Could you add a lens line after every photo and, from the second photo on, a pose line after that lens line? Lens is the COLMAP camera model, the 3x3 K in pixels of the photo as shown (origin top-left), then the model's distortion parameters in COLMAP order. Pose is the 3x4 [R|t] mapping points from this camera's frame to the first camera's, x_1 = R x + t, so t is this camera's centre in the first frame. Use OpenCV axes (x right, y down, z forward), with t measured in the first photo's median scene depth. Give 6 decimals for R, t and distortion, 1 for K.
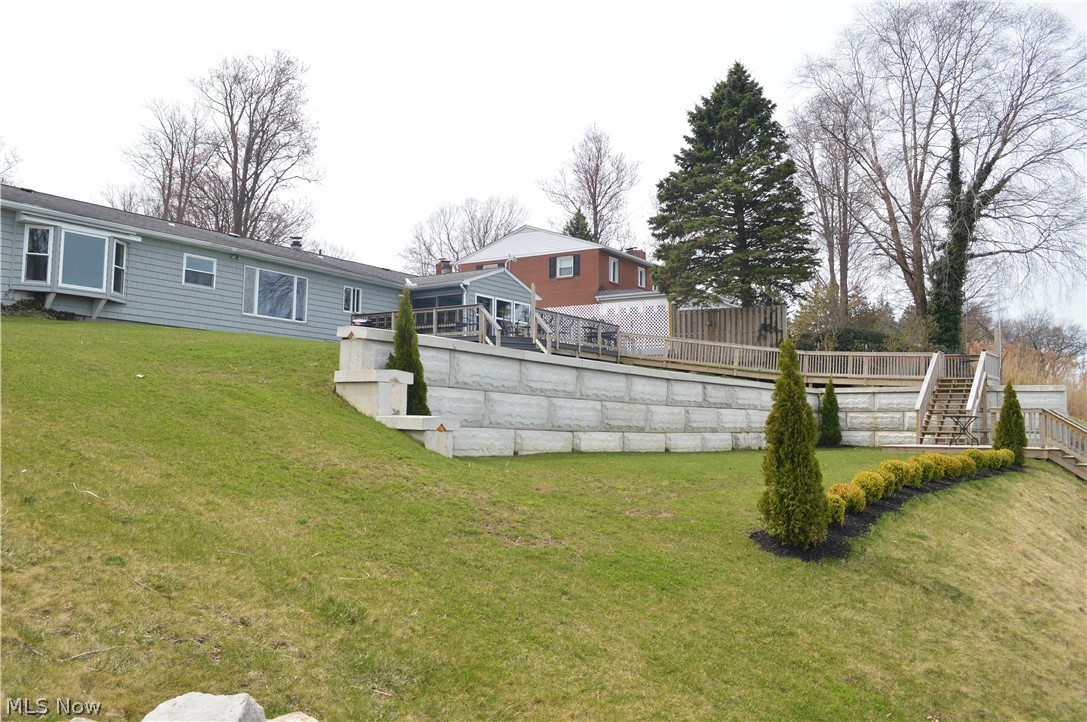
lens RADIAL K [[870.0, 0, 538.6], [0, 870.0, 354.0], [0, 0, 1]] dist [-0.080255, 0.006532]
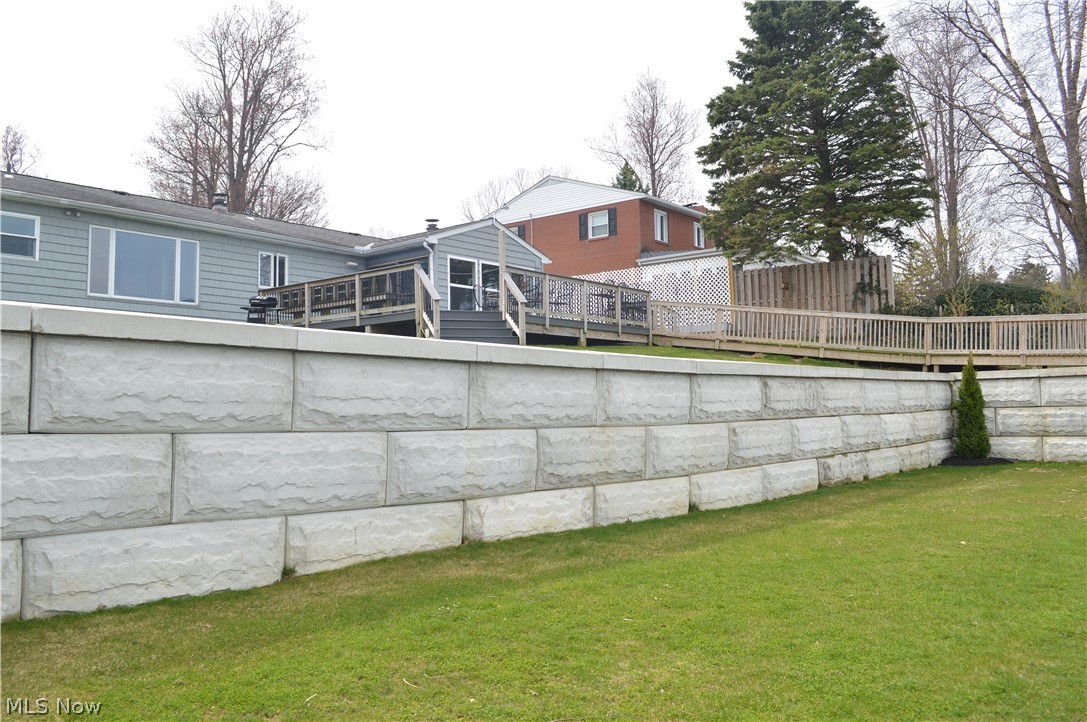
lens RADIAL K [[870.0, 0, 538.6], [0, 870.0, 354.0], [0, 0, 1]] dist [-0.080255, 0.006532]
pose [[0.994679, -0.035205, -0.096821, 0.069907], [0.036974, 0.999179, 0.016537, 0.002738], [0.096160, -0.020029, 0.995164, 0.298795]]
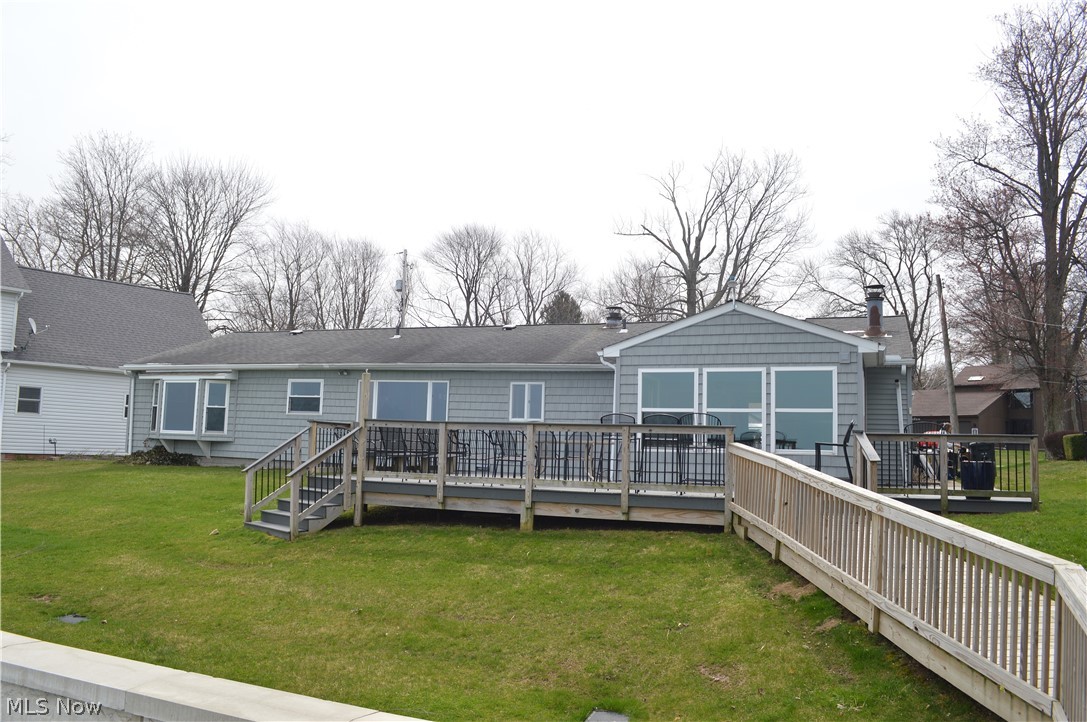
lens RADIAL K [[870.0, 0, 538.6], [0, 870.0, 354.0], [0, 0, 1]] dist [-0.080255, 0.006532]
pose [[0.212533, -0.109419, -0.971008, 0.431939], [0.052433, 0.993556, -0.100483, -0.030044], [0.975746, -0.029557, 0.216900, 0.844164]]
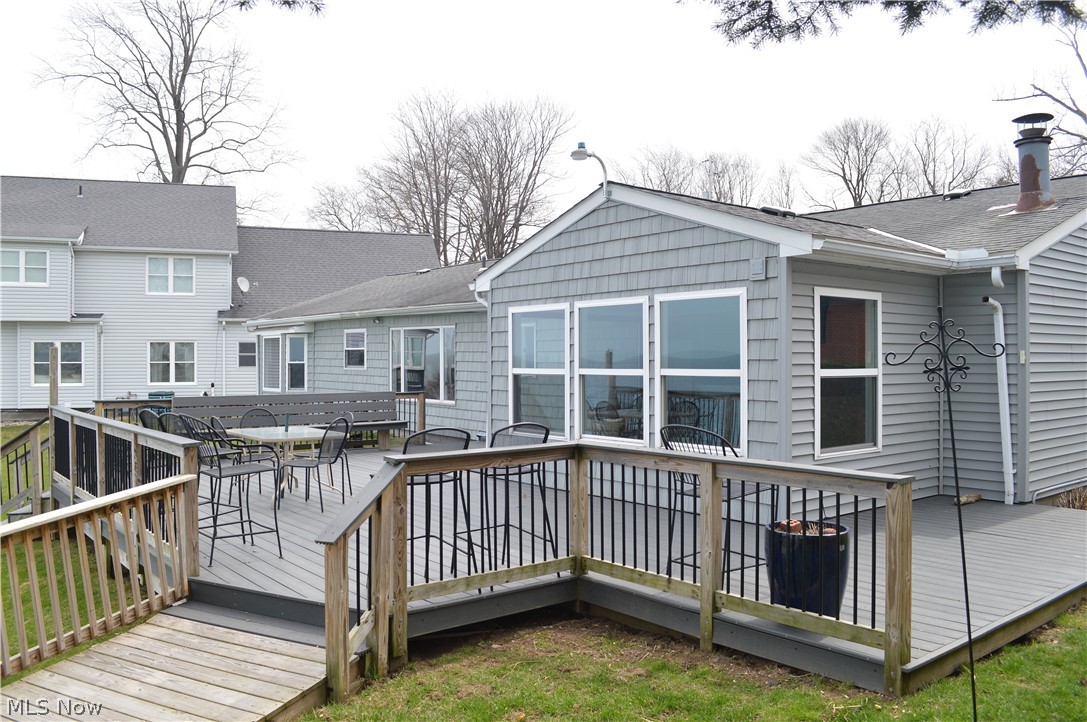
lens RADIAL K [[870.0, 0, 538.6], [0, 870.0, 354.0], [0, 0, 1]] dist [-0.080255, 0.006532]
pose [[-0.308261, -0.015354, -0.951178, 0.249739], [0.073989, 0.996454, -0.040064, -0.038358], [0.948420, -0.082727, -0.306032, 1.134852]]
